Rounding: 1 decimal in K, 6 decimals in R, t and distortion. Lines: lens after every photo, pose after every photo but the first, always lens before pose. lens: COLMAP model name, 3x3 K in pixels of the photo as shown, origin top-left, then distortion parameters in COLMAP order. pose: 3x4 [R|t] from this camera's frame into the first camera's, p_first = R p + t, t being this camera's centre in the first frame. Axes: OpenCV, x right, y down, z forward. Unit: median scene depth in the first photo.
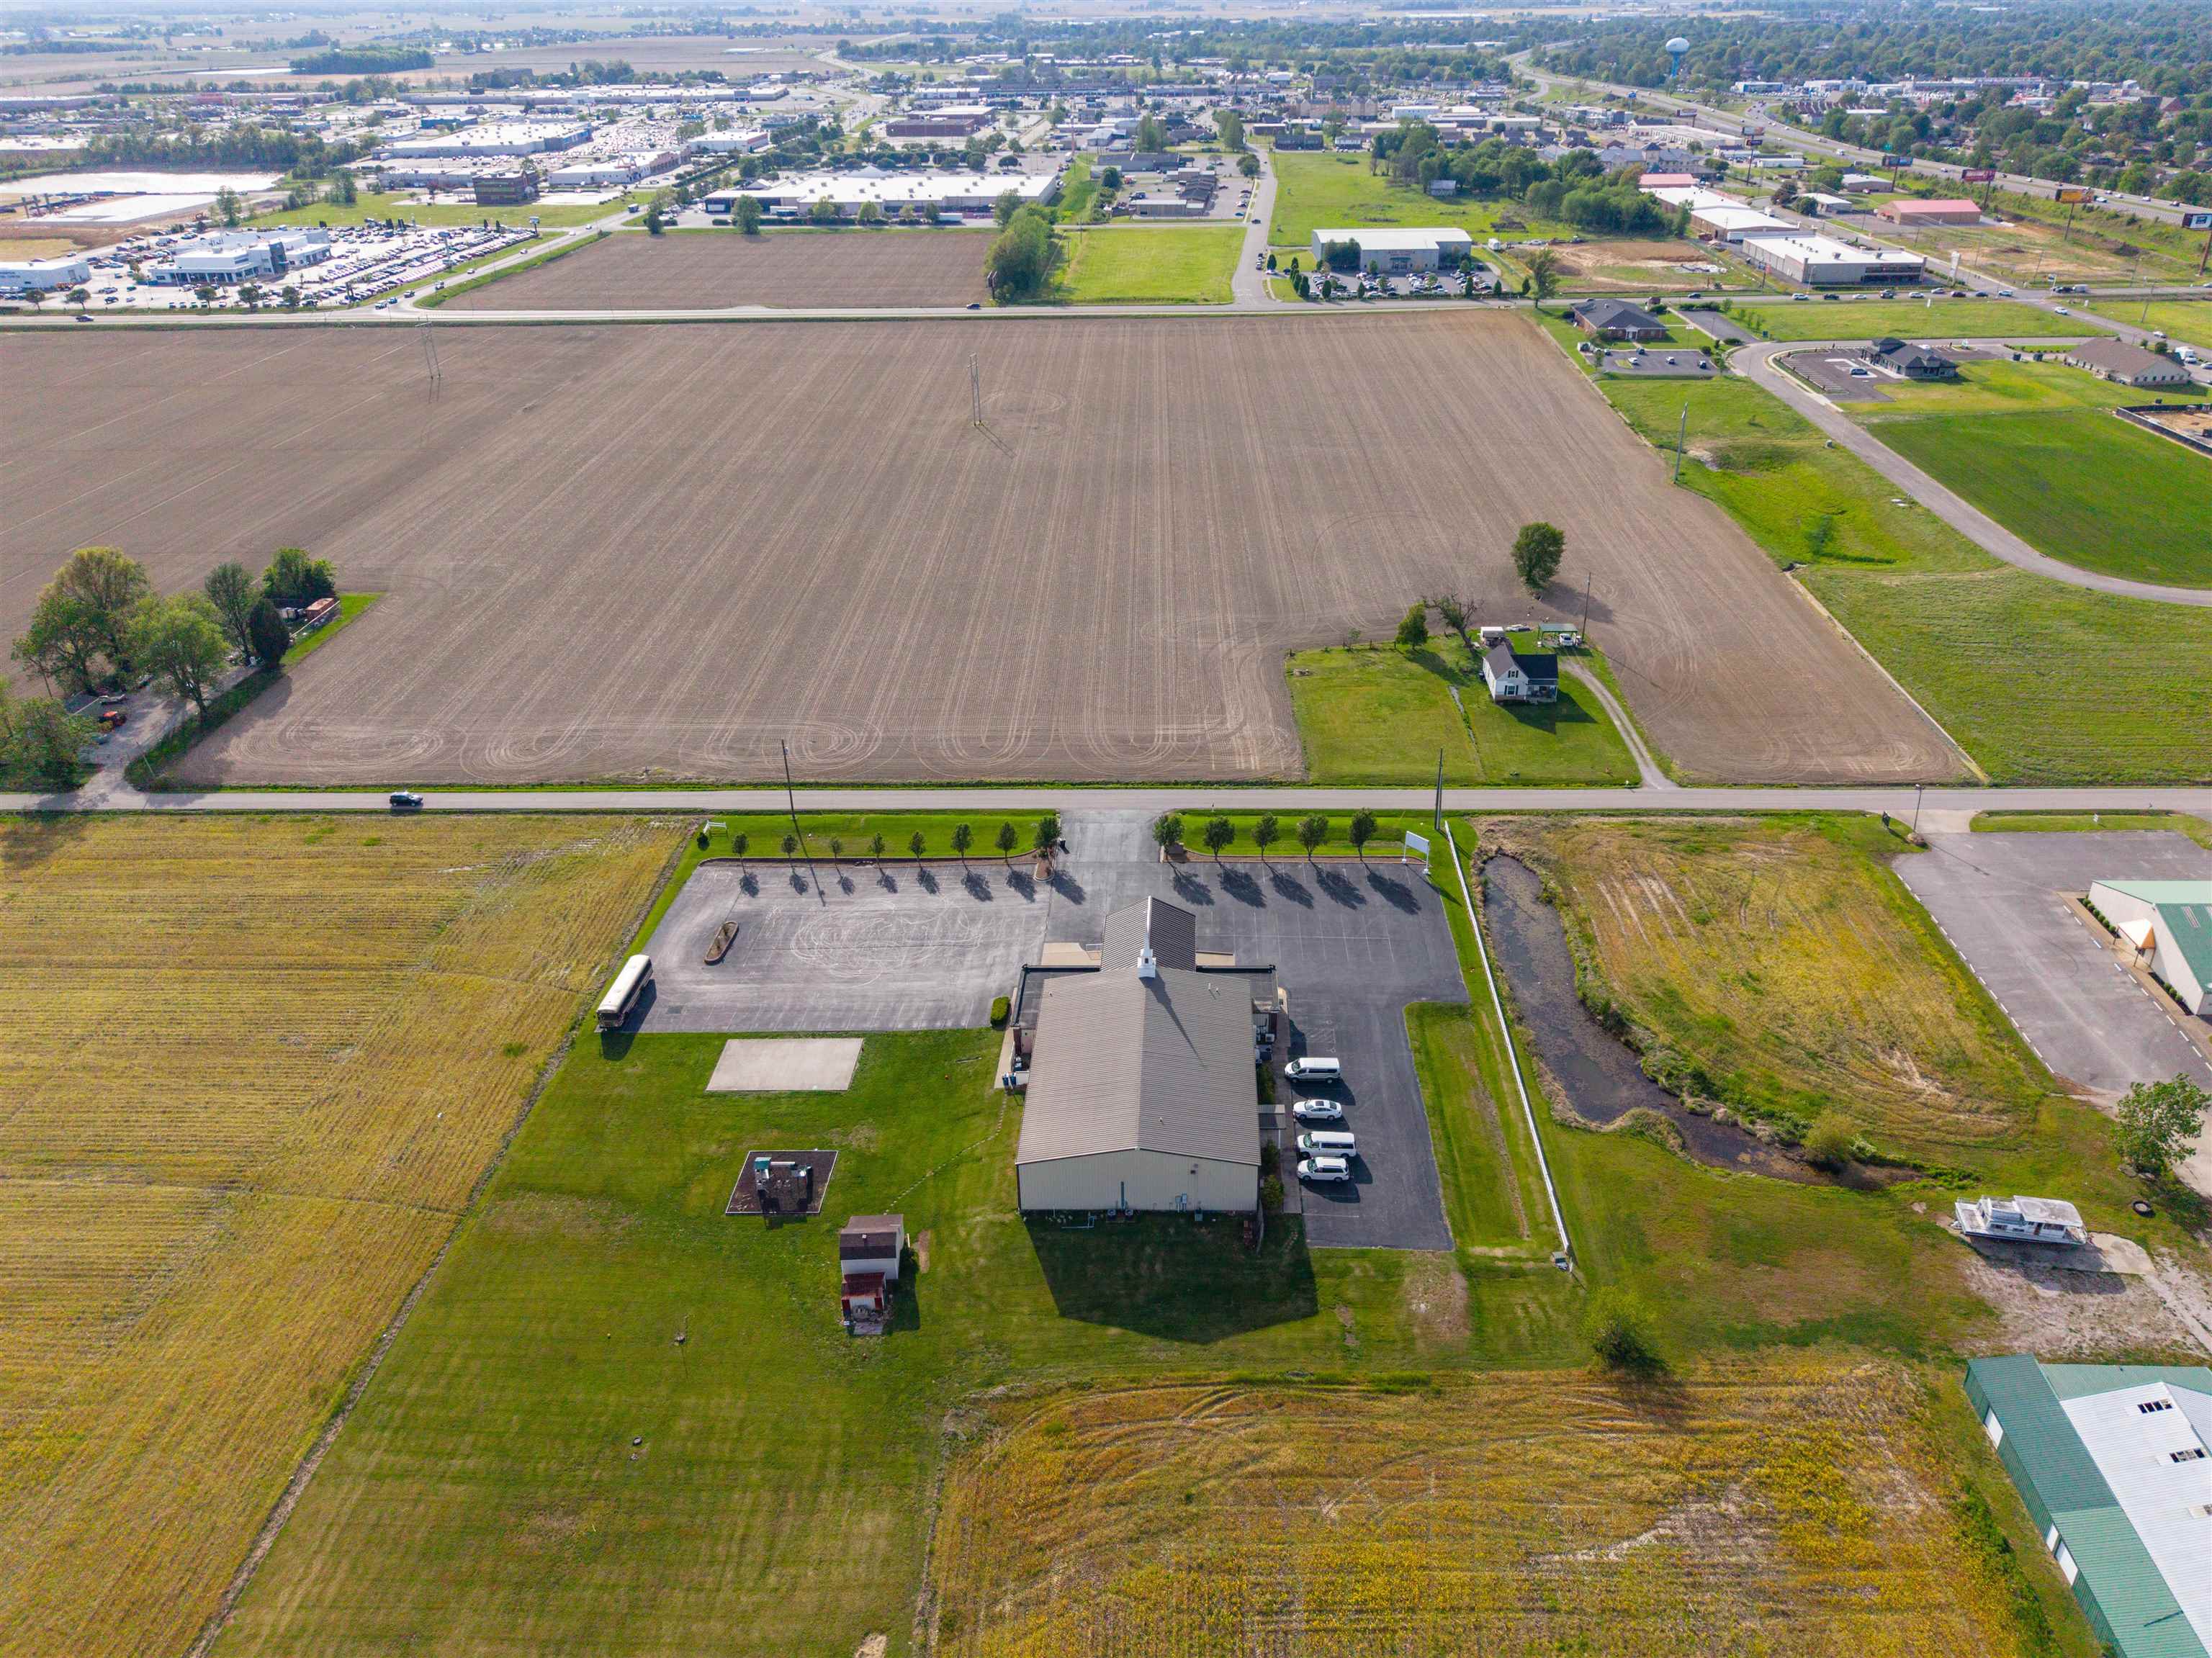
lens RADIAL K [[1523.7, 0, 1106.0], [0, 1523.7, 829.0], [0, 0, 1]] dist [0.012491, -0.007254]
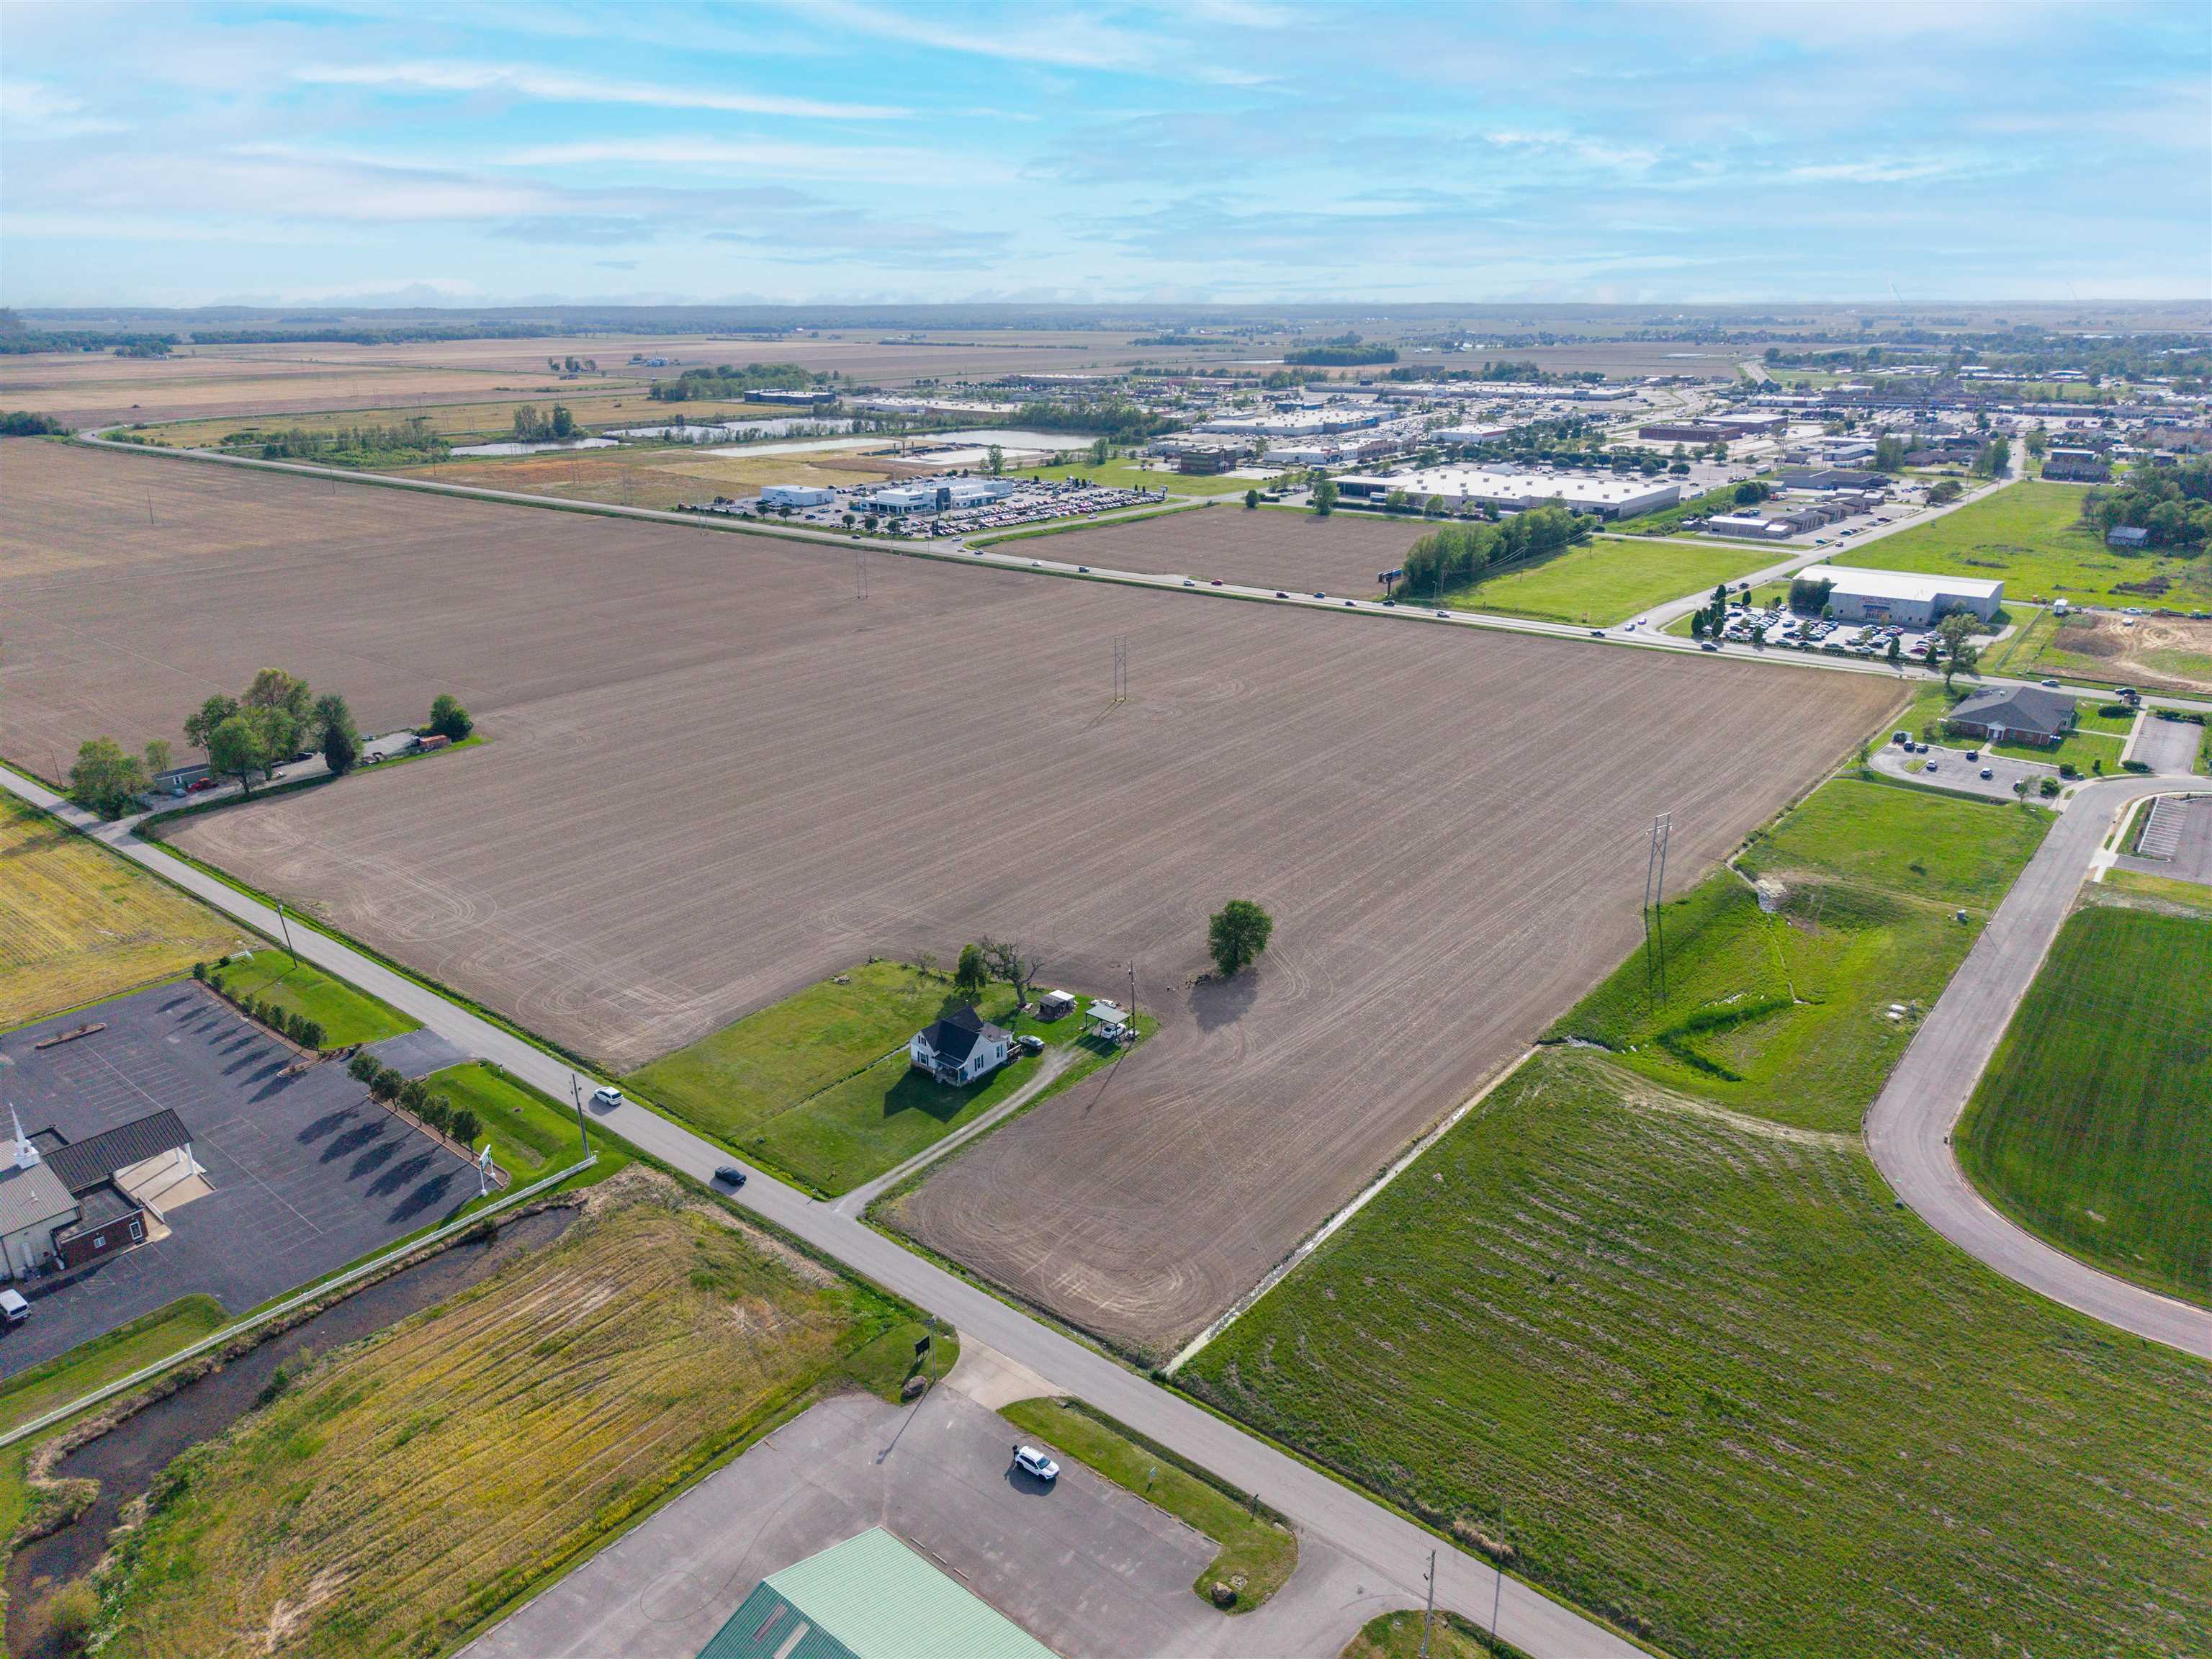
lens RADIAL K [[1424.7, 0, 1106.0], [0, 1424.7, 829.5], [0, 0, 1]] dist [0.039677, -0.060595]
pose [[0.798339, 0.213212, -0.563202, 0.669588], [-0.293863, 0.954246, -0.055300, -0.172734], [0.525642, 0.209653, 0.824467, 0.289920]]
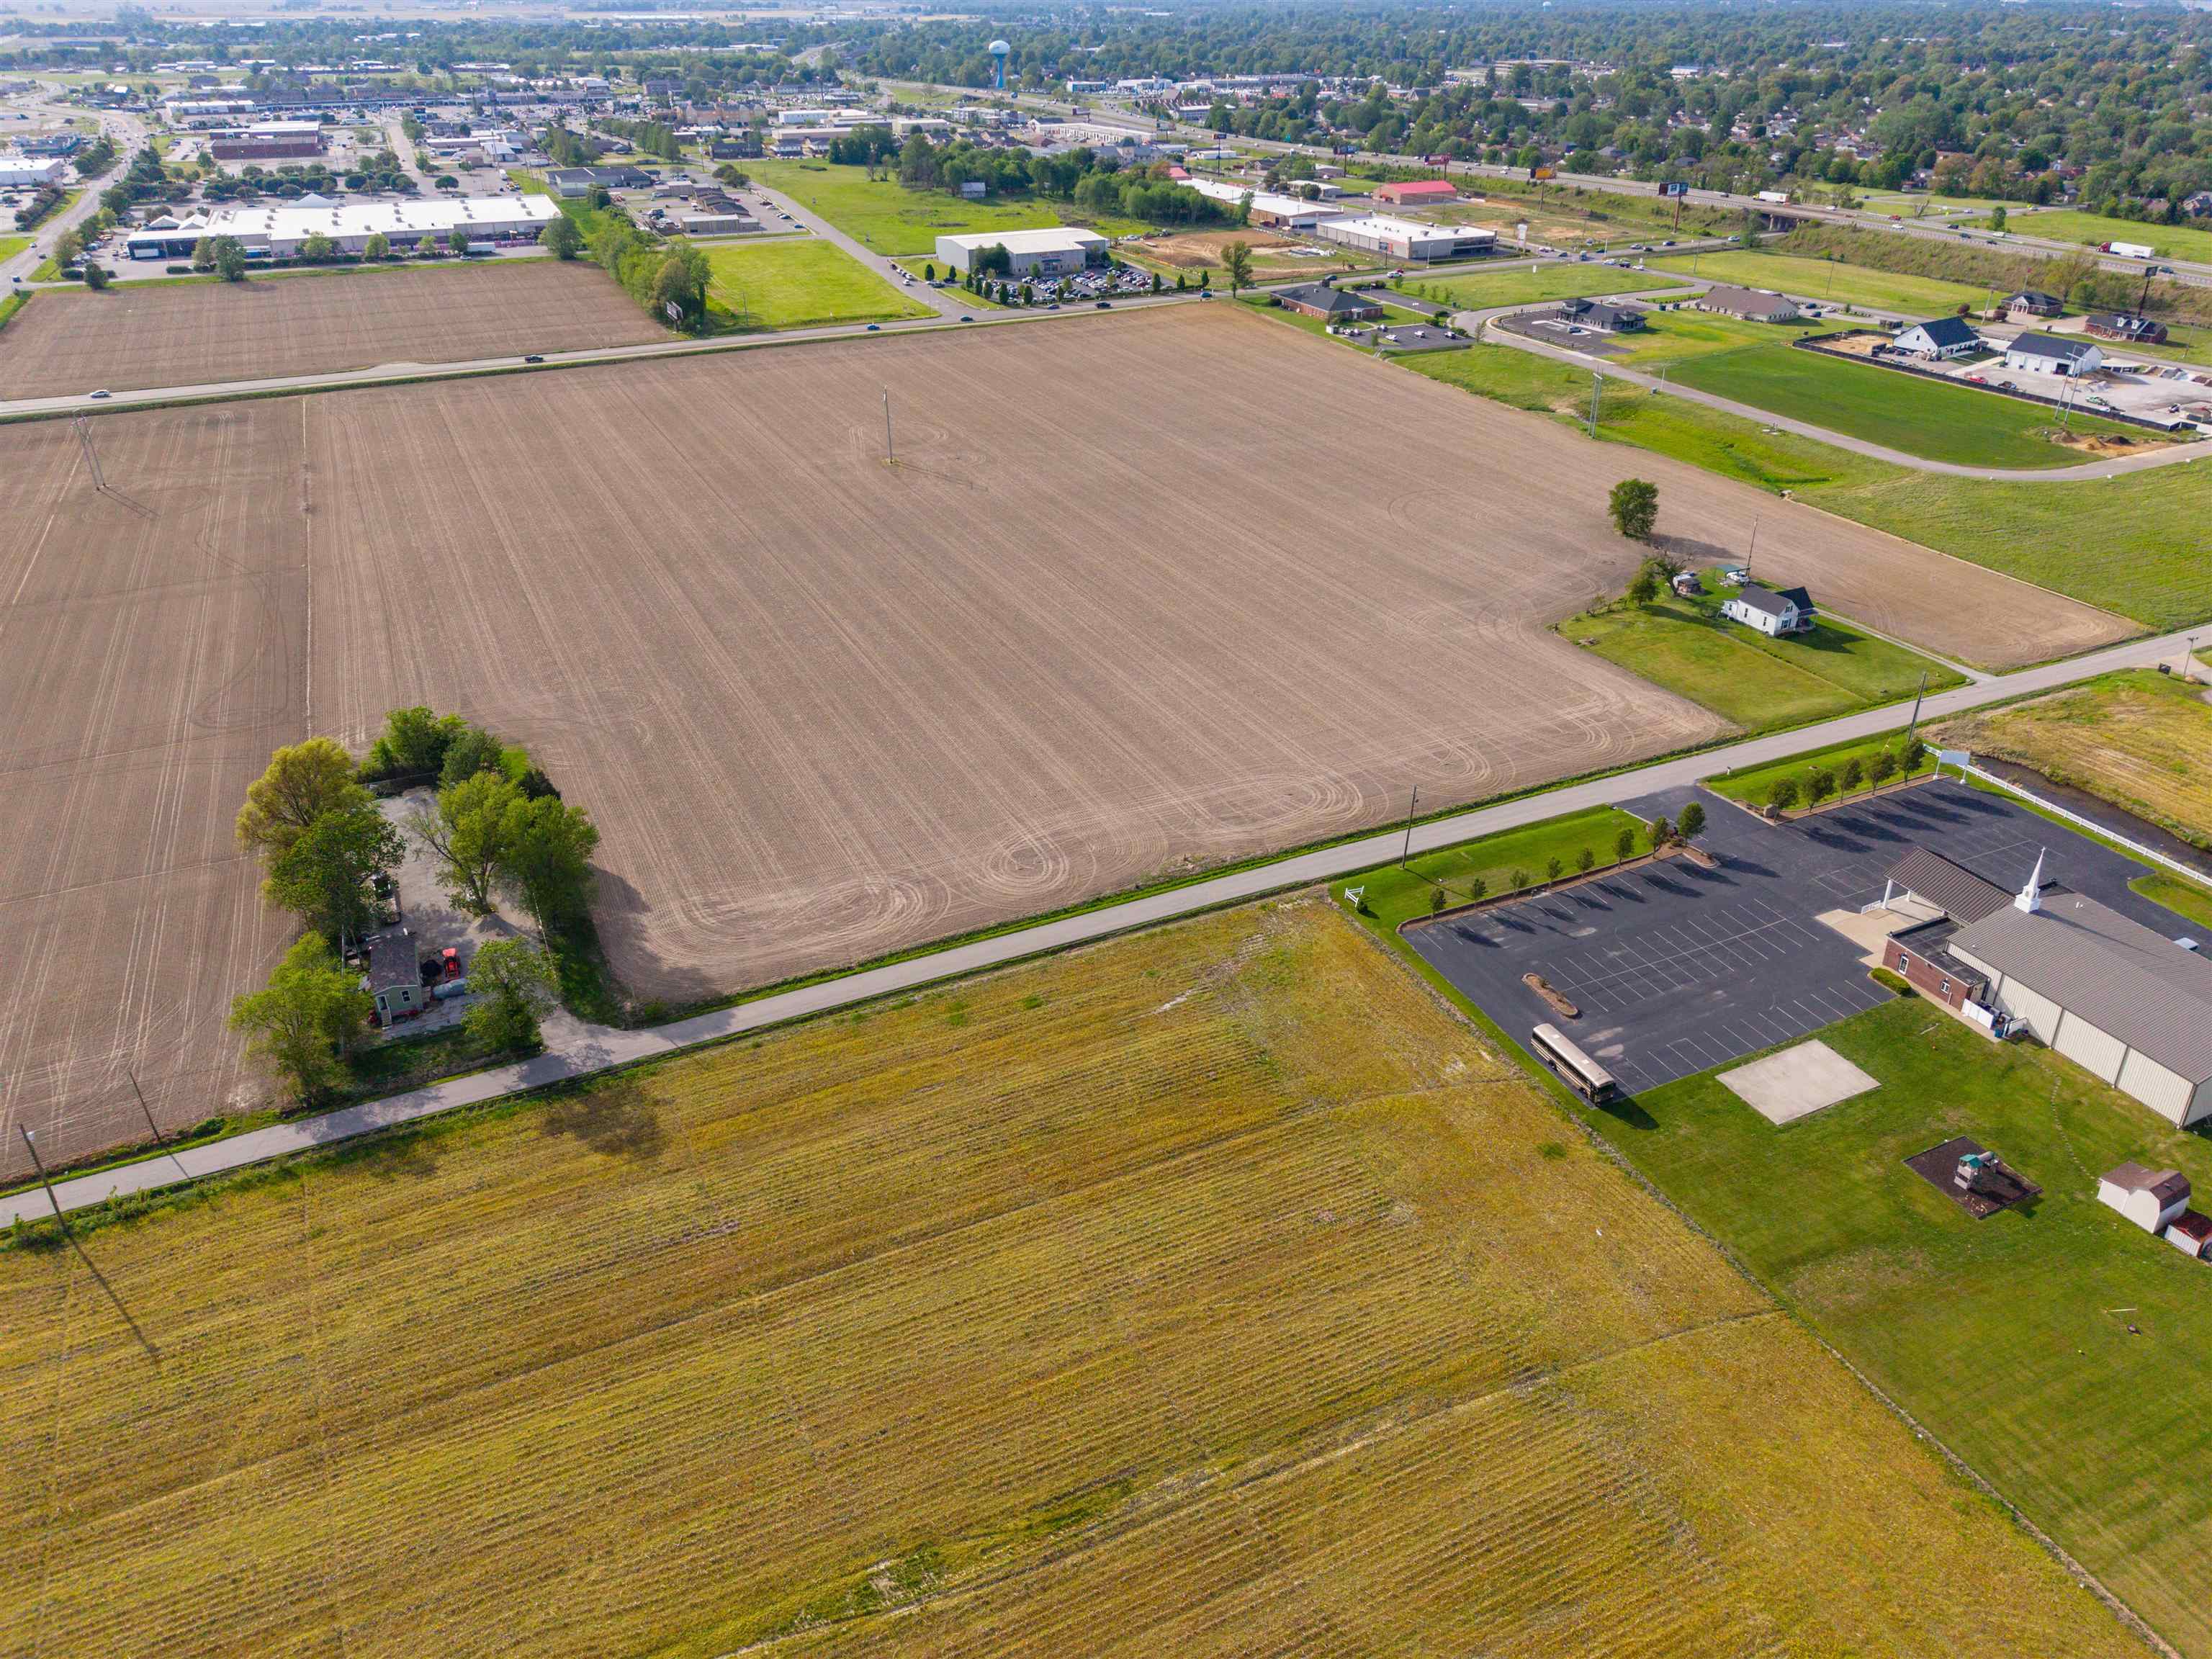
lens RADIAL K [[1572.8, 0, 1106.0], [0, 1572.8, 829.5], [0, 0, 1]] dist [0.012760, -0.002991]
pose [[0.888581, -0.209798, 0.407931, -0.562675], [0.215568, 0.975952, 0.032365, -0.075253], [-0.404912, 0.059178, 0.912439, 0.141411]]
